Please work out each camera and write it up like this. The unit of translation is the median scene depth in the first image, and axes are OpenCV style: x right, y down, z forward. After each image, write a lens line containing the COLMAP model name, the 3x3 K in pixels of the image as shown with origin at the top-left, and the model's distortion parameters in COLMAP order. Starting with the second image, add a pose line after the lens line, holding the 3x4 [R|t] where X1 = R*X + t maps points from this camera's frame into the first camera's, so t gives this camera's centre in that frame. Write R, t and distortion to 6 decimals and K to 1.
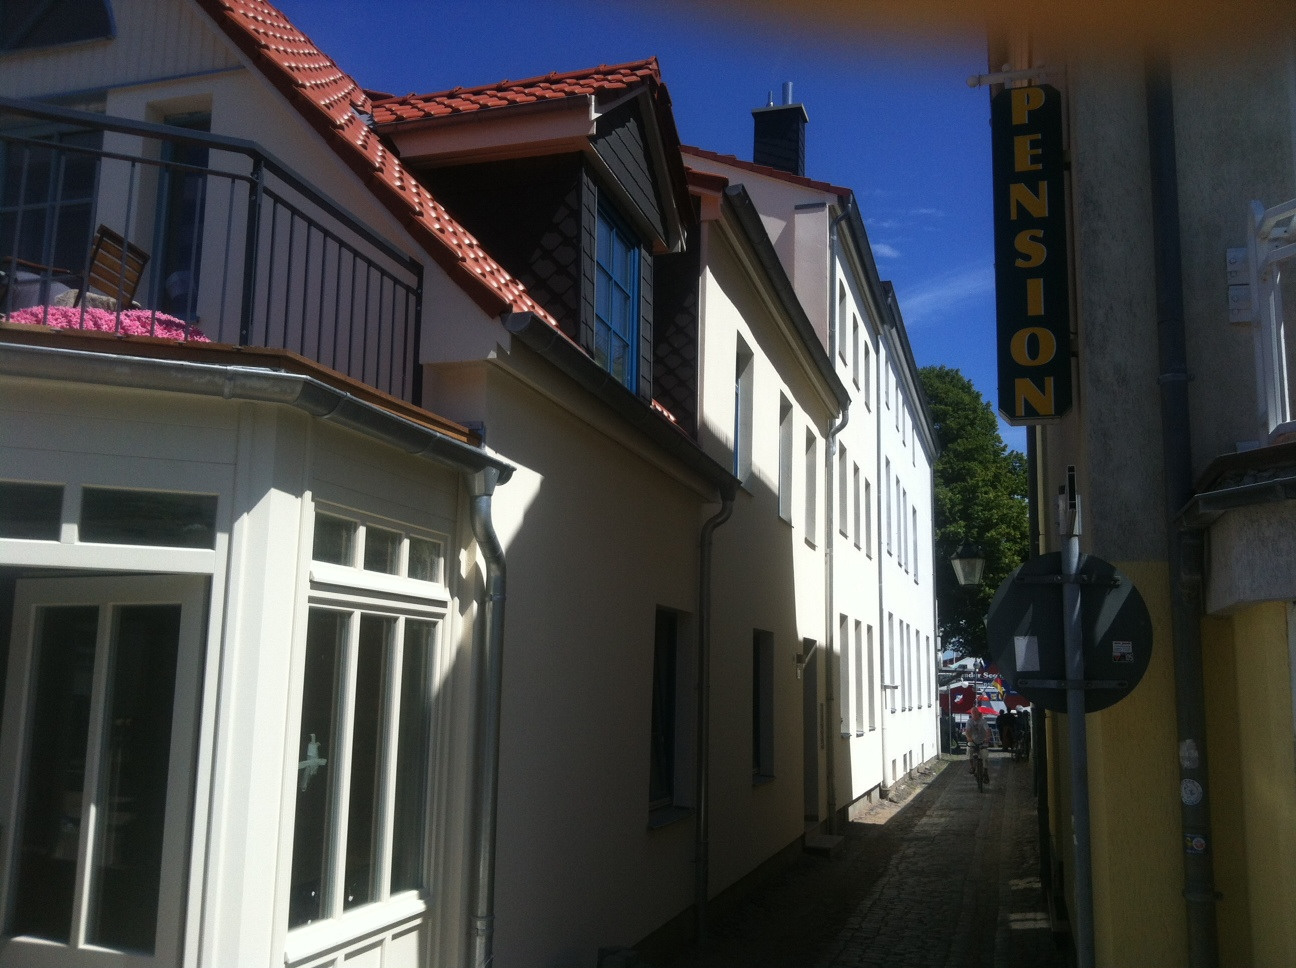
lens RADIAL K [[1189.5, 0, 651.5], [0, 1189.5, 492.7], [0, 0, 1]] dist [0.143859, -0.319613]
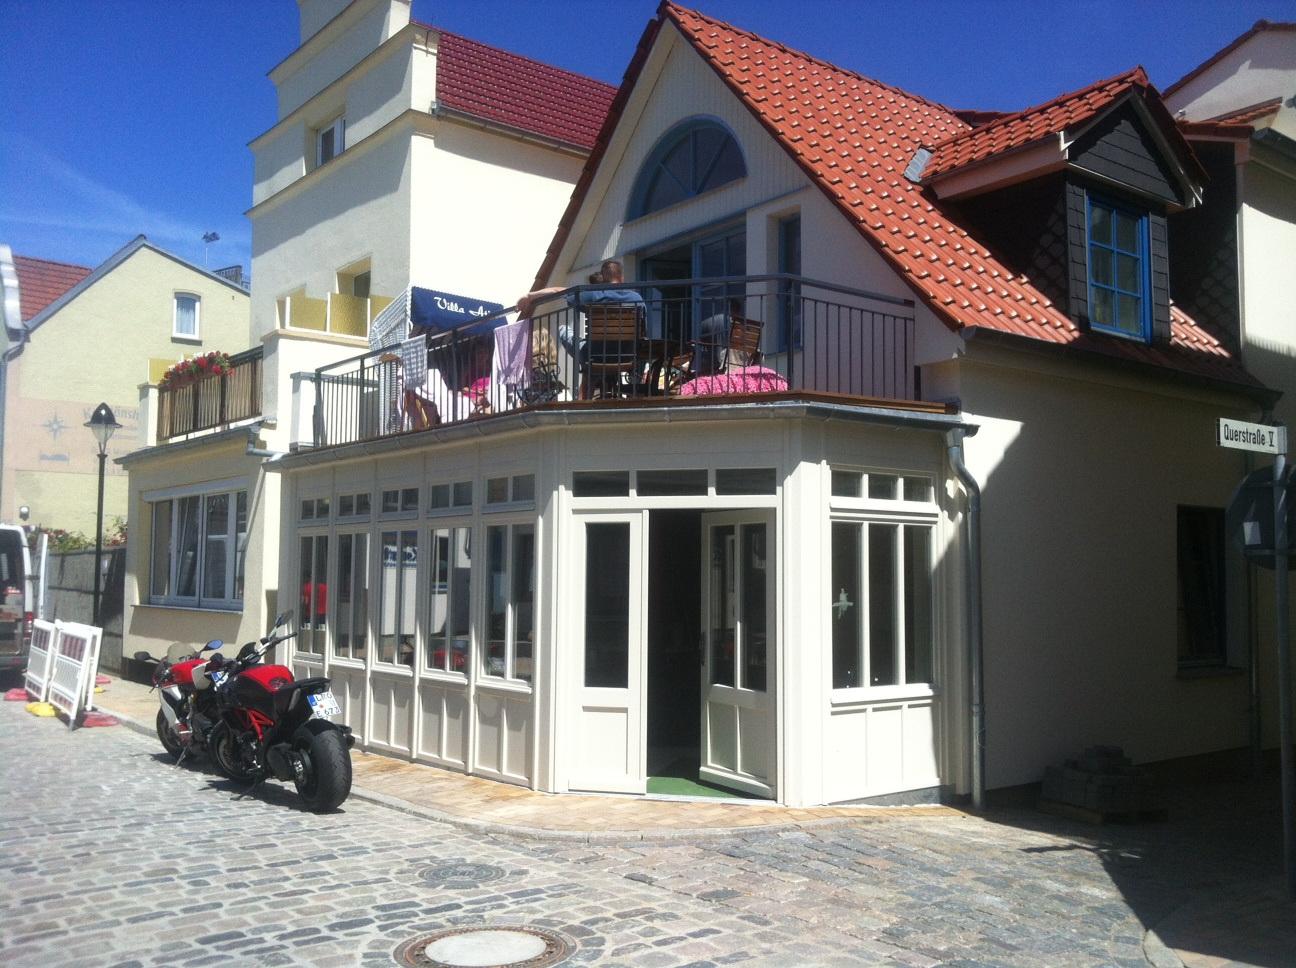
lens RADIAL K [[1189.5, 0, 651.5], [0, 1189.5, 492.7], [0, 0, 1]] dist [0.143859, -0.319613]
pose [[0.808677, -0.054964, -0.585679, 0.469606], [0.102132, 0.993623, 0.047770, -0.054088], [0.579319, -0.098447, 0.809134, -0.535277]]
